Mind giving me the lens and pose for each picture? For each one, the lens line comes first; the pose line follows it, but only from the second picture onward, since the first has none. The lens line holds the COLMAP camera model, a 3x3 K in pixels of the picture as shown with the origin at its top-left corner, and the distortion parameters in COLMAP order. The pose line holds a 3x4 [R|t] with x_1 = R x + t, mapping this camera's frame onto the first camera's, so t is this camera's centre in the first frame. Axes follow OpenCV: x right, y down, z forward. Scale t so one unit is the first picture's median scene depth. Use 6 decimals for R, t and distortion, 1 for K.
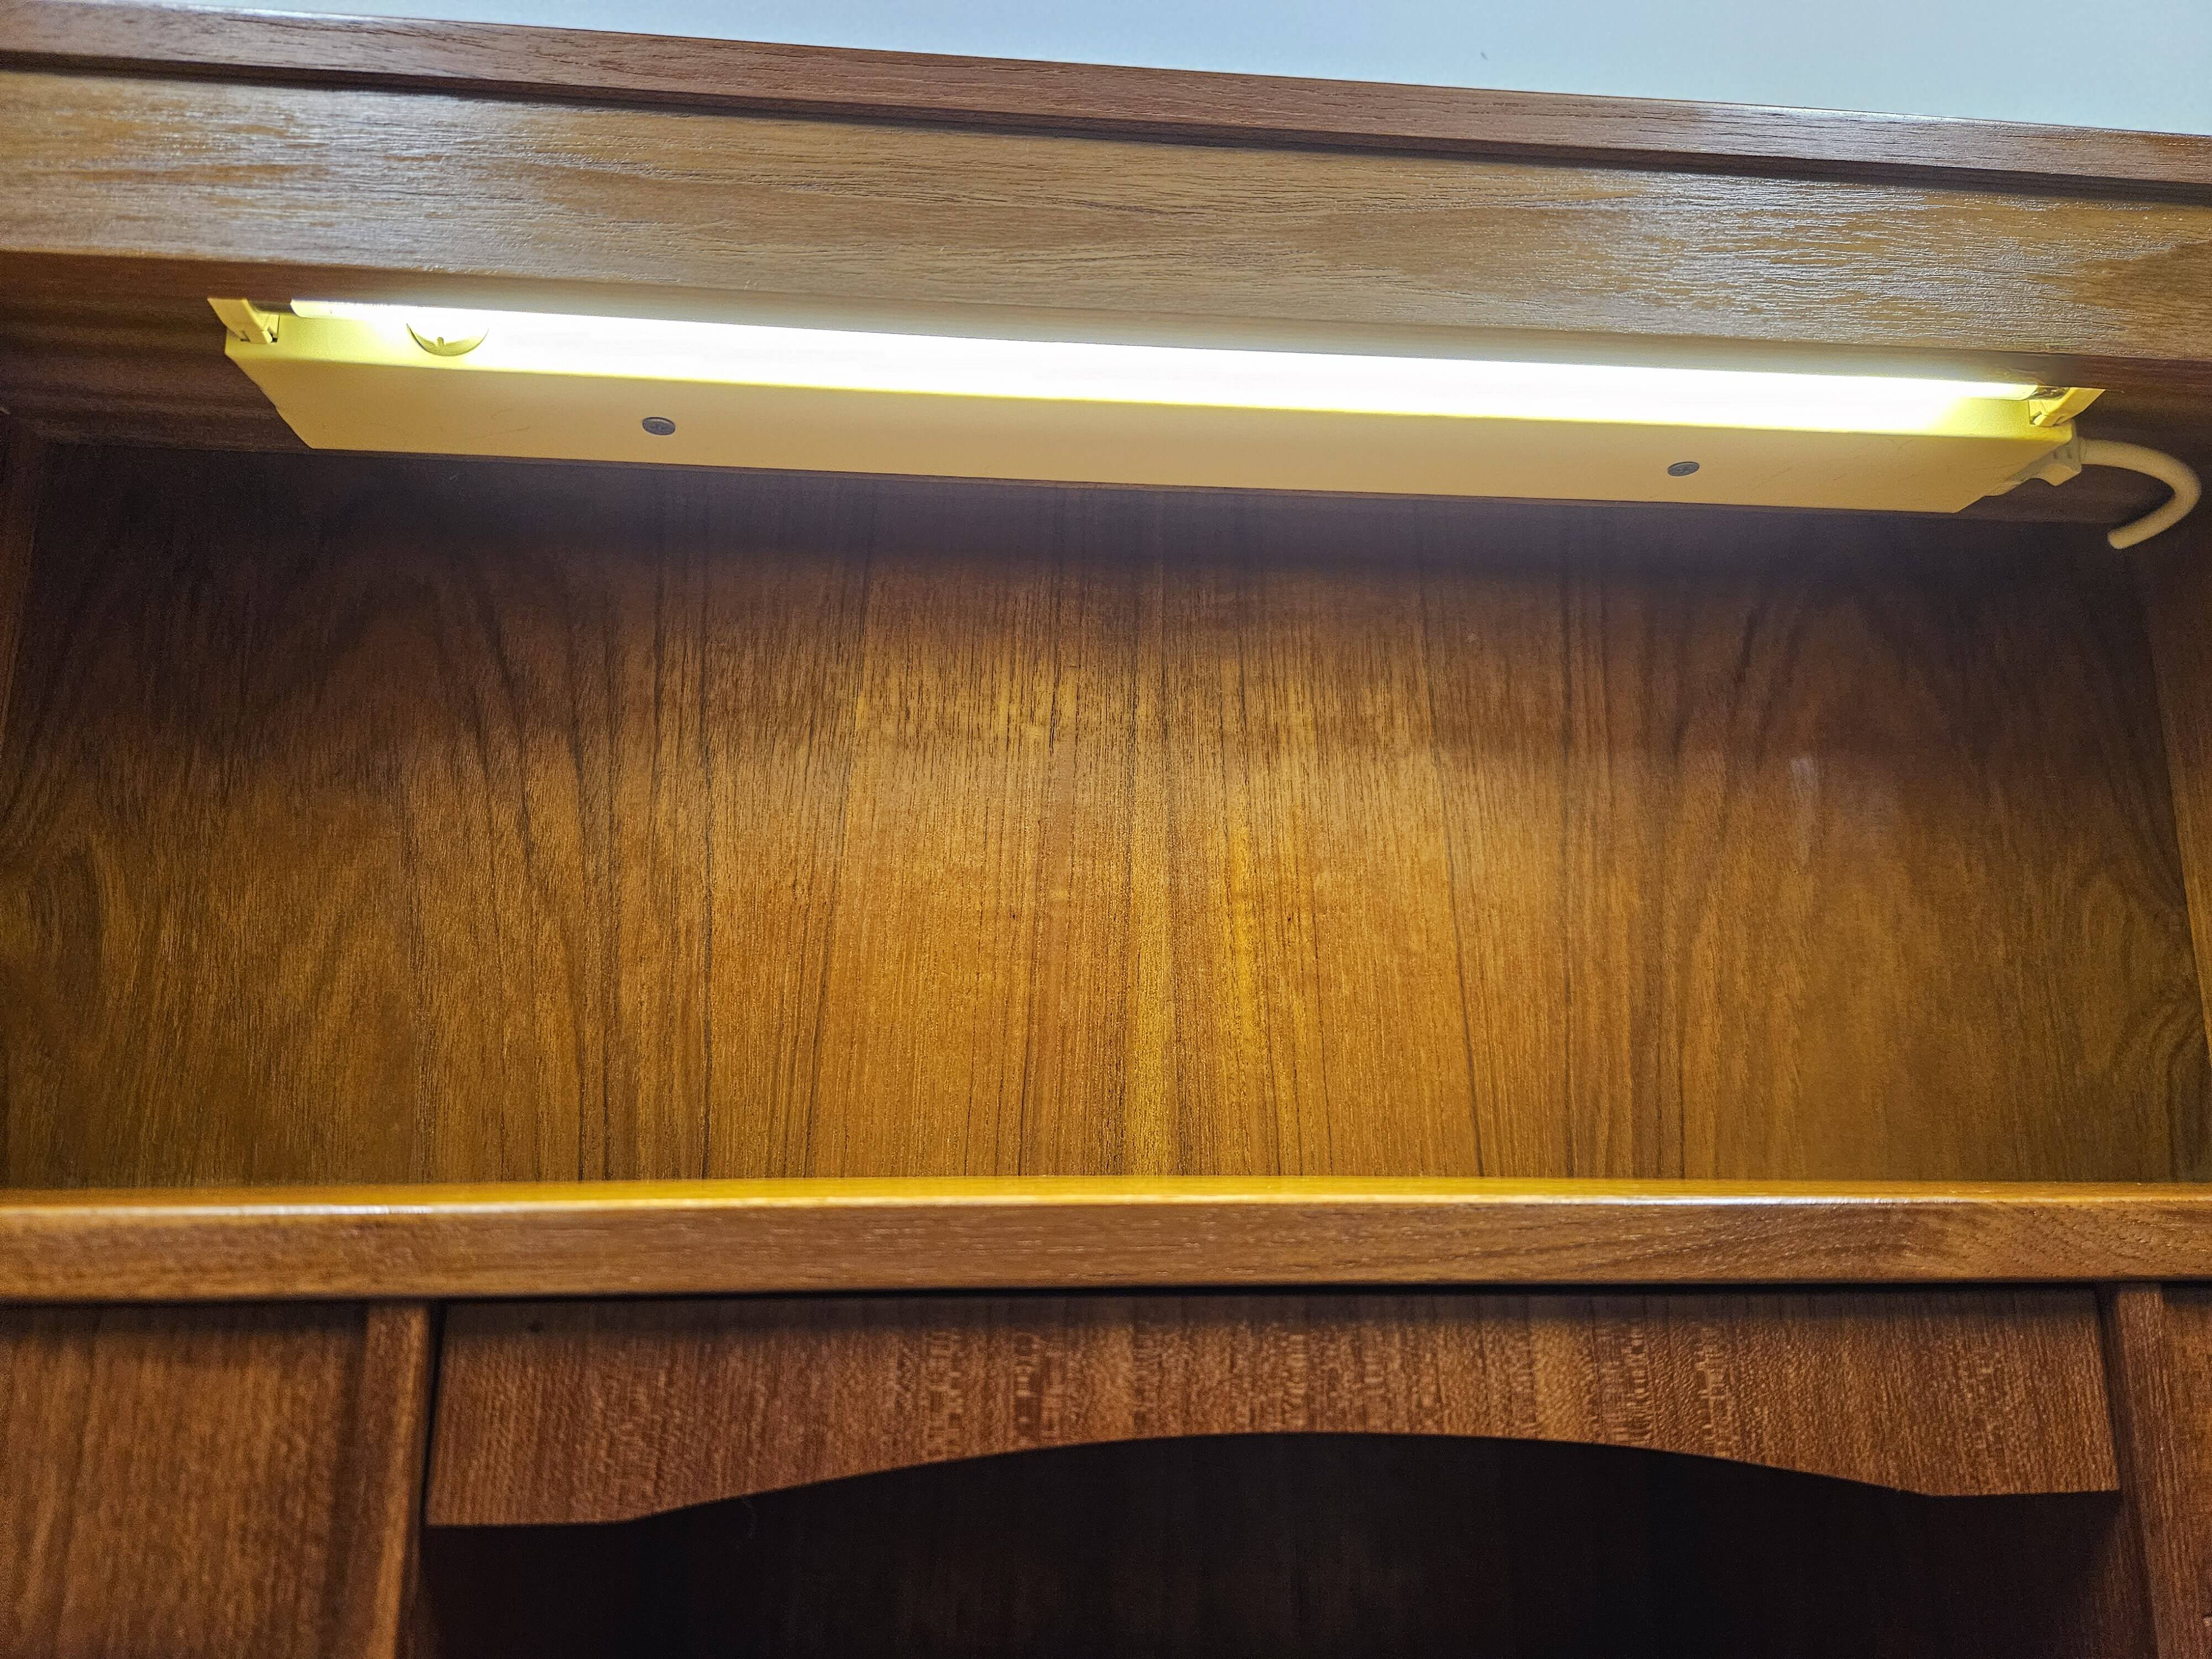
lens RADIAL K [[1511.2, 0, 1096.1], [0, 1511.2, 833.3], [0, 0, 1]] dist [0.039154, -0.038496]
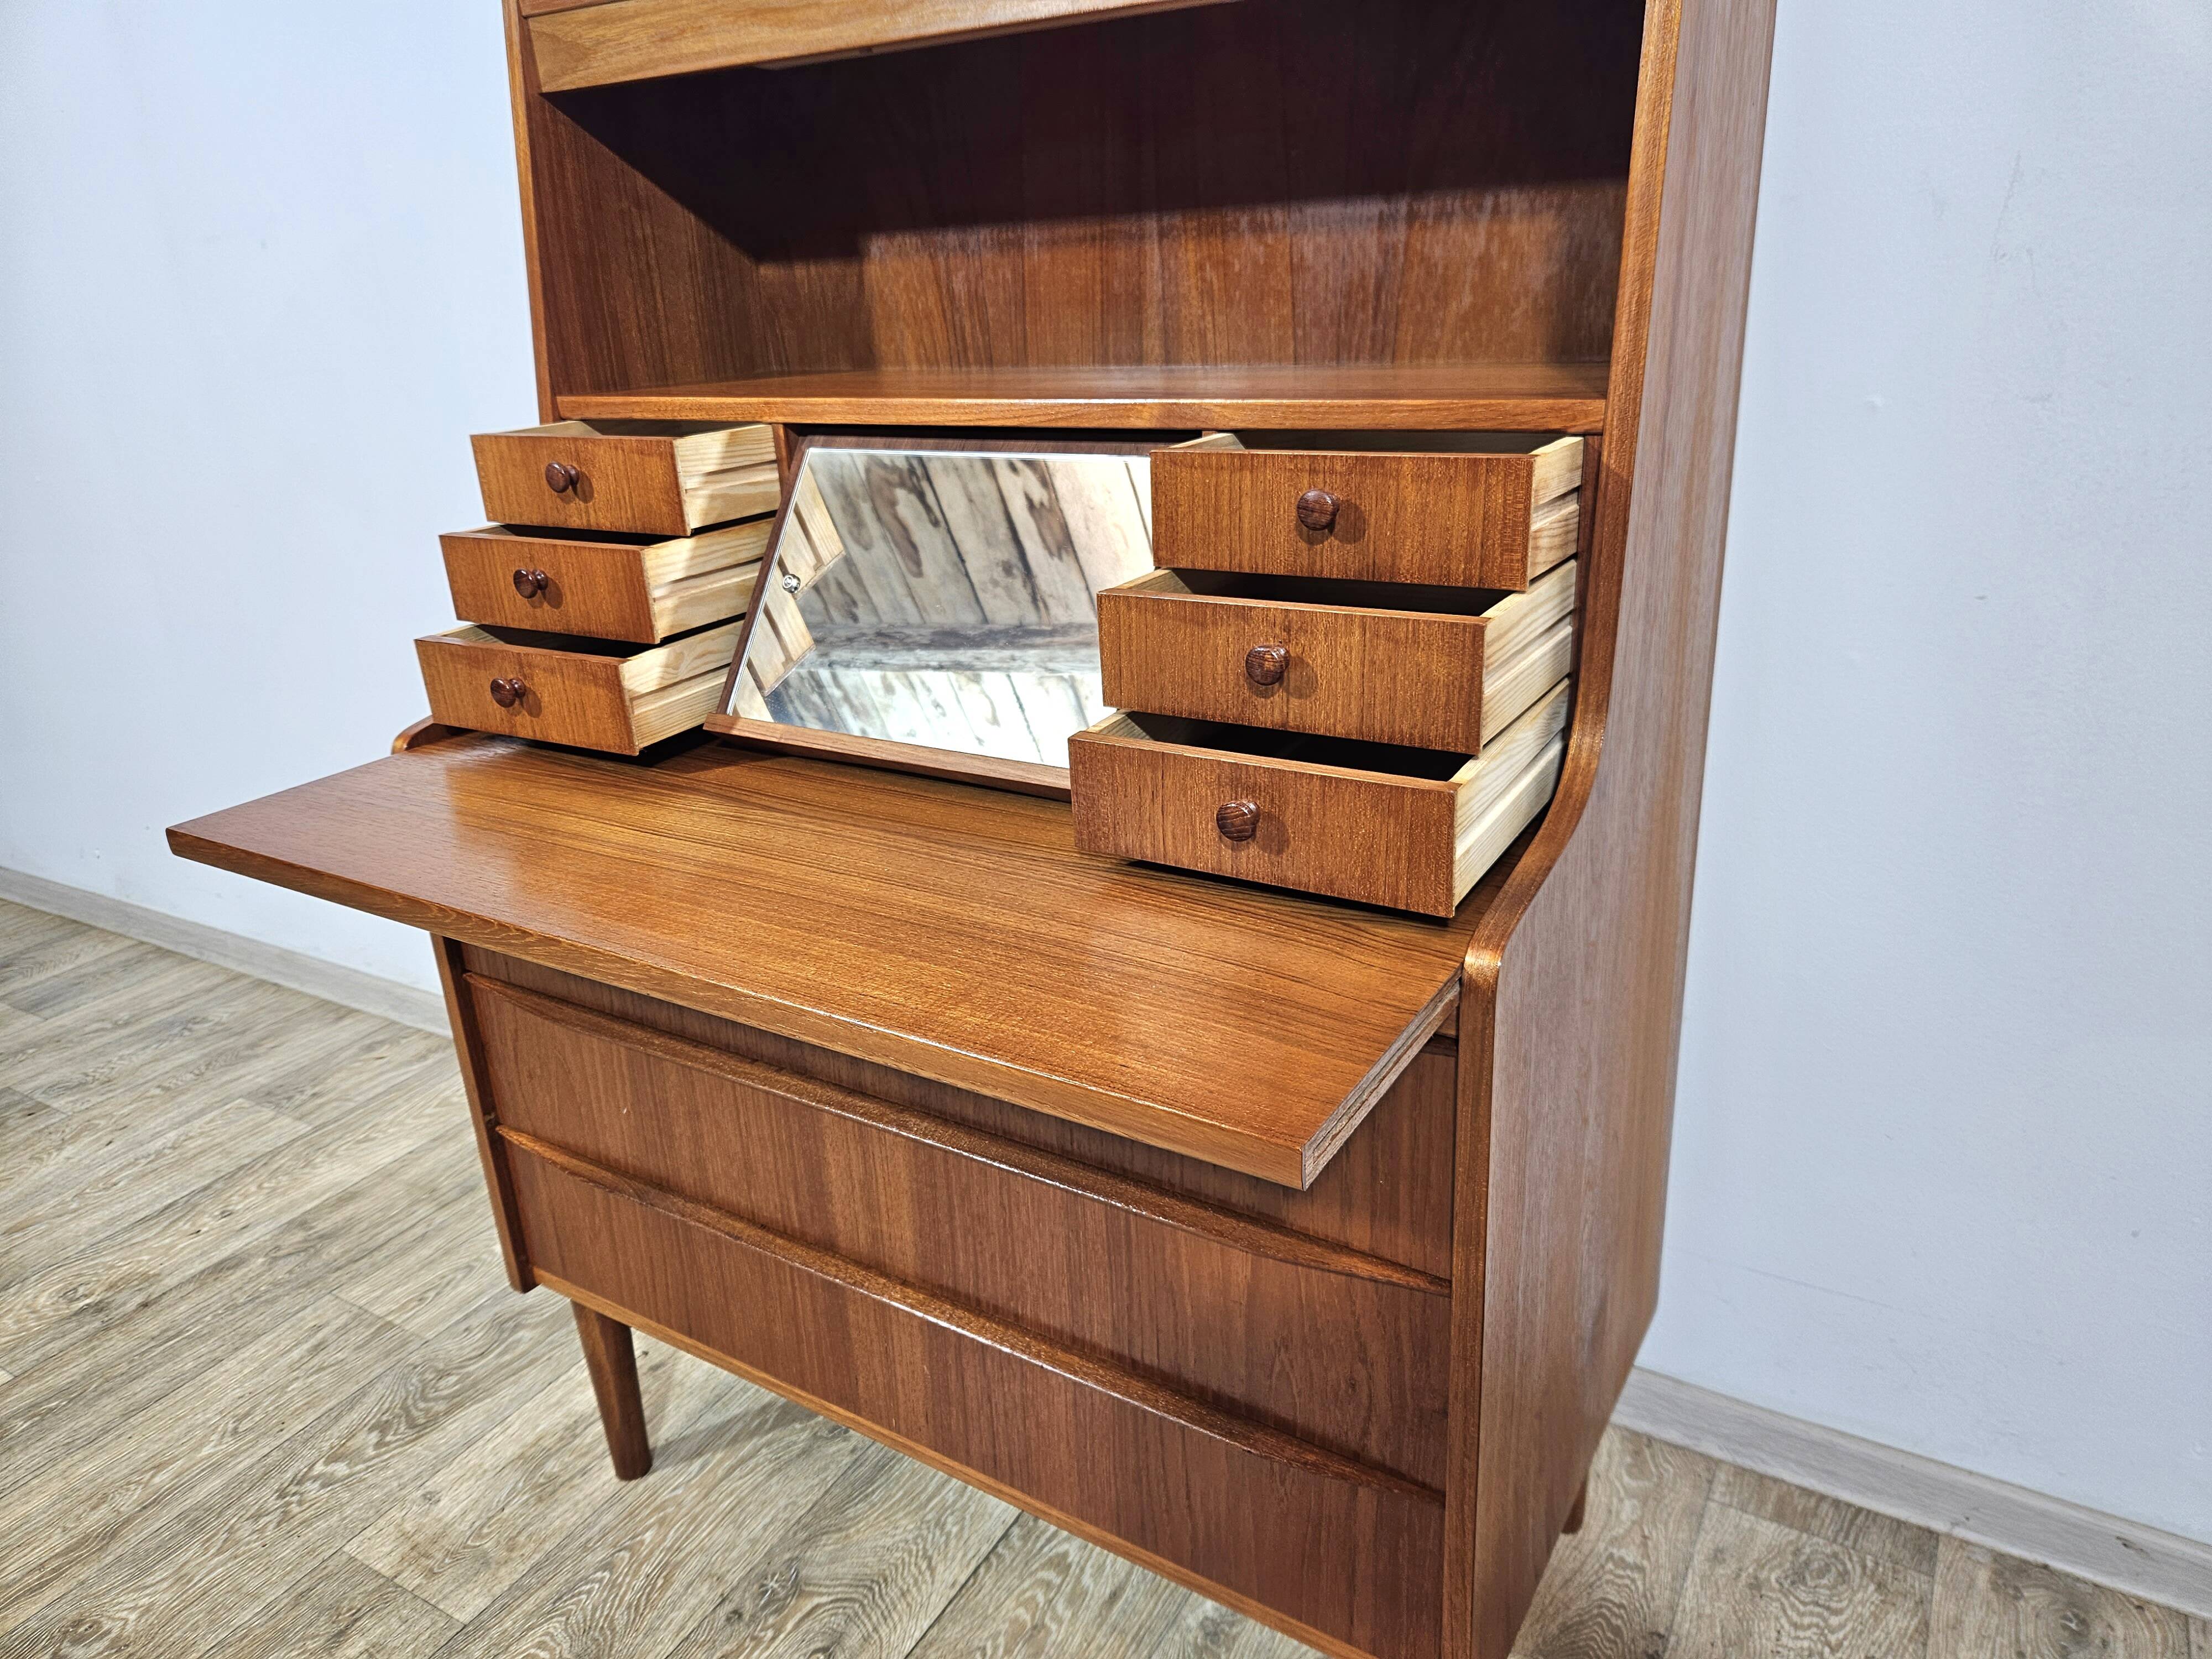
lens RADIAL K [[1493.2, 0, 1100.2], [0, 1493.2, 826.8], [0, 0, 1]] dist [0.056250, -0.056375]
pose [[0.793002, 0.179488, -0.582178, 1.345030], [0.176864, 0.846631, 0.501932, -0.306953], [0.582980, -0.501000, 0.639635, -0.751567]]
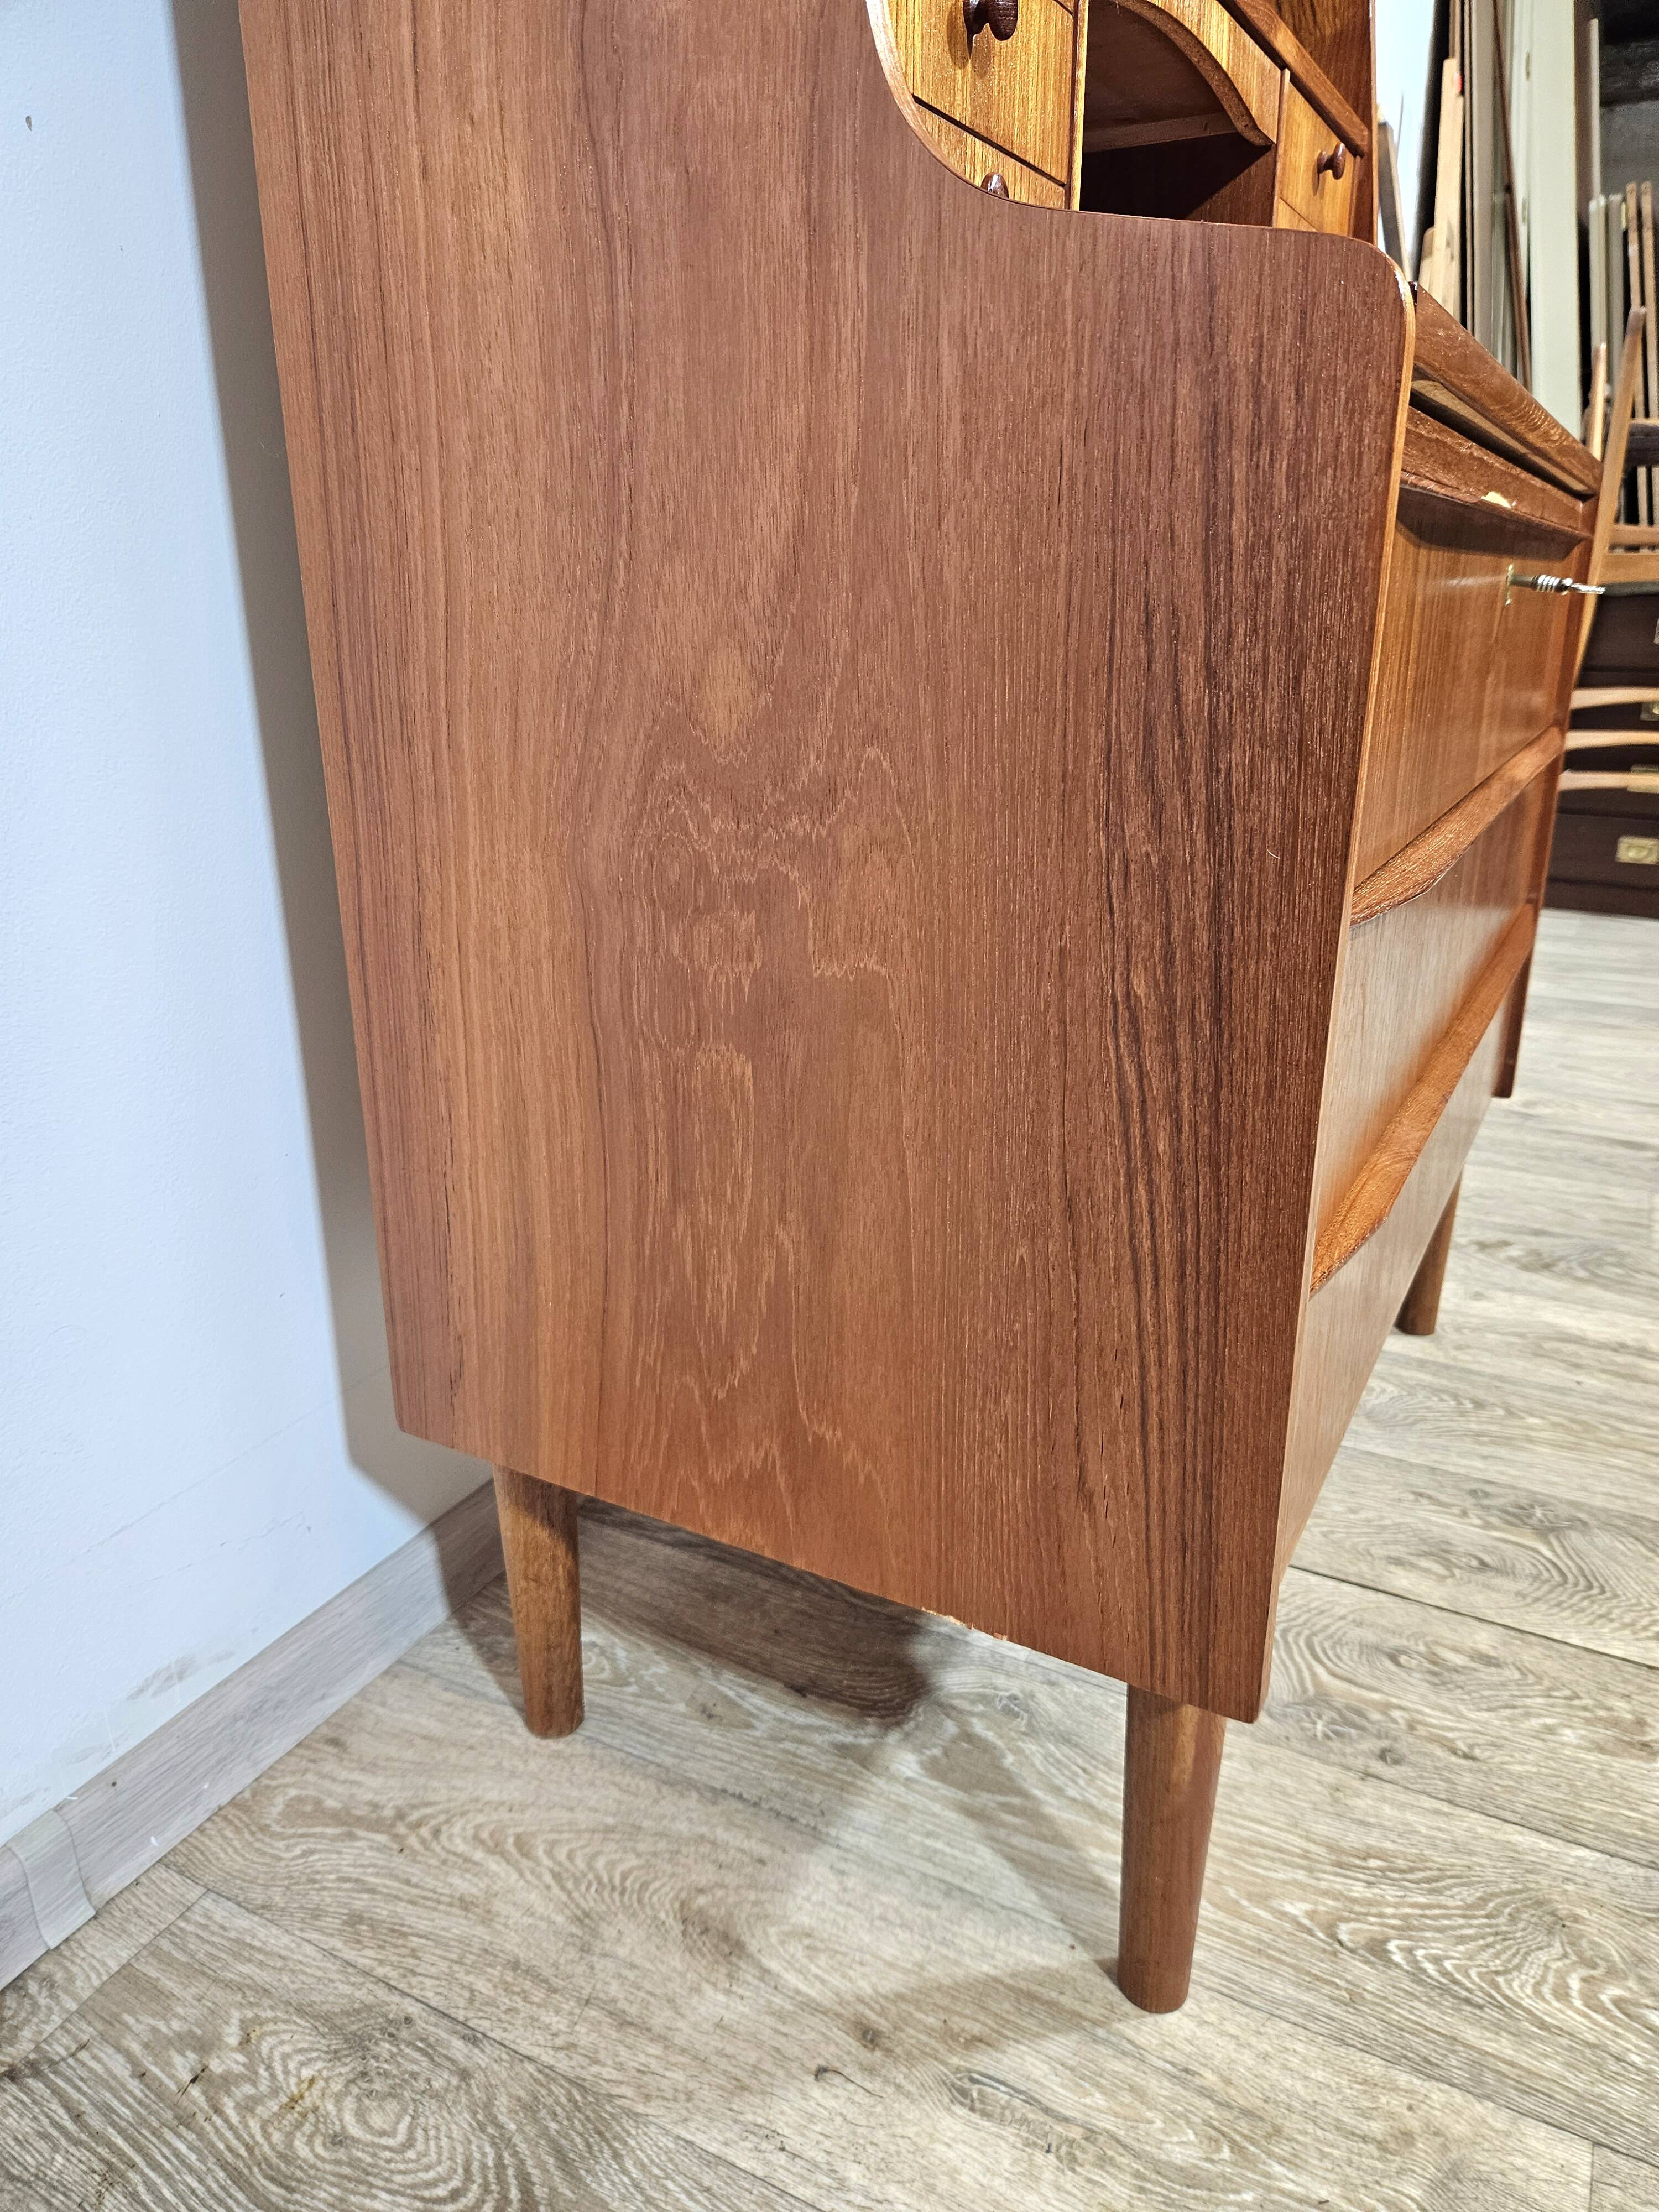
lens RADIAL K [[1493.2, 0, 851.5], [0, 1493.2, 1096.9], [0, 0, 1]] dist [0.056250, -0.056375]
pose [[0.553407, -0.265186, 0.789568, -1.543104], [-0.174173, 0.890158, 0.421048, 0.569532], [-0.814497, -0.370532, 0.446431, -0.208411]]
